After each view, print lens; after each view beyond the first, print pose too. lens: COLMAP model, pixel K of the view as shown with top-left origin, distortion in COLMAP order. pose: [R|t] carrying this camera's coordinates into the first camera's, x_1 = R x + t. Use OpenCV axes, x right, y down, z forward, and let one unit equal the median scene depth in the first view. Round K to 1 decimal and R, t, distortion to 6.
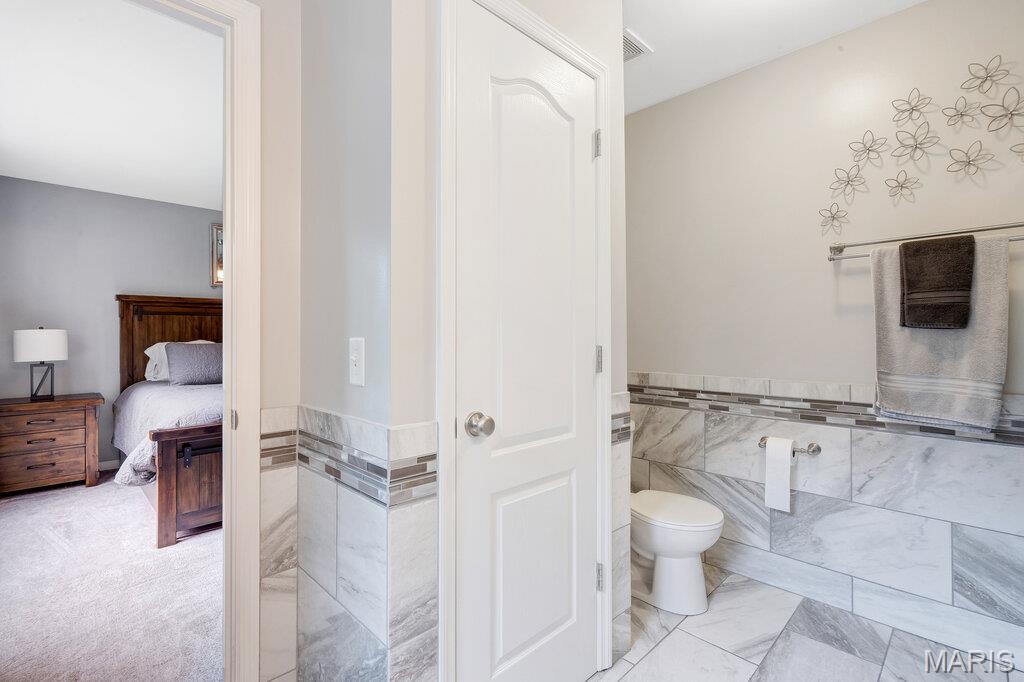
lens RADIAL K [[477.0, 0, 514.8], [0, 477.0, 337.0], [0, 0, 1]] dist [-0.000904, -0.000293]
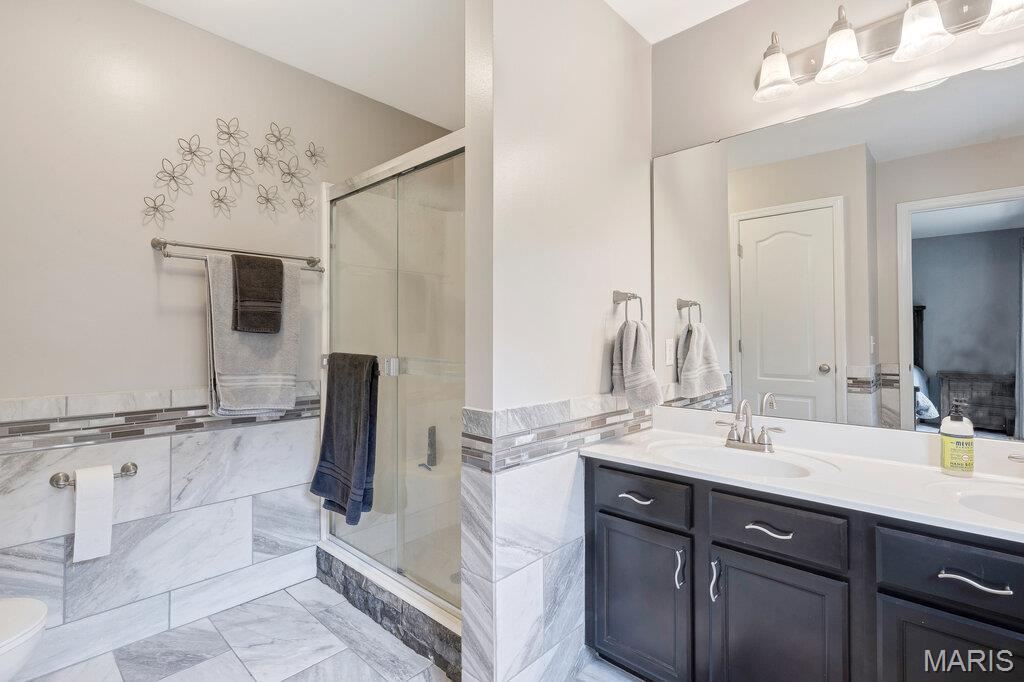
lens RADIAL K [[477.0, 0, 514.8], [0, 477.0, 337.0], [0, 0, 1]] dist [-0.000904, -0.000293]
pose [[-0.037691, 0.006596, 0.999268, -0.283224], [-0.002821, 0.999974, -0.006707, -0.000911], [-0.999285, -0.003072, -0.037671, 0.362298]]
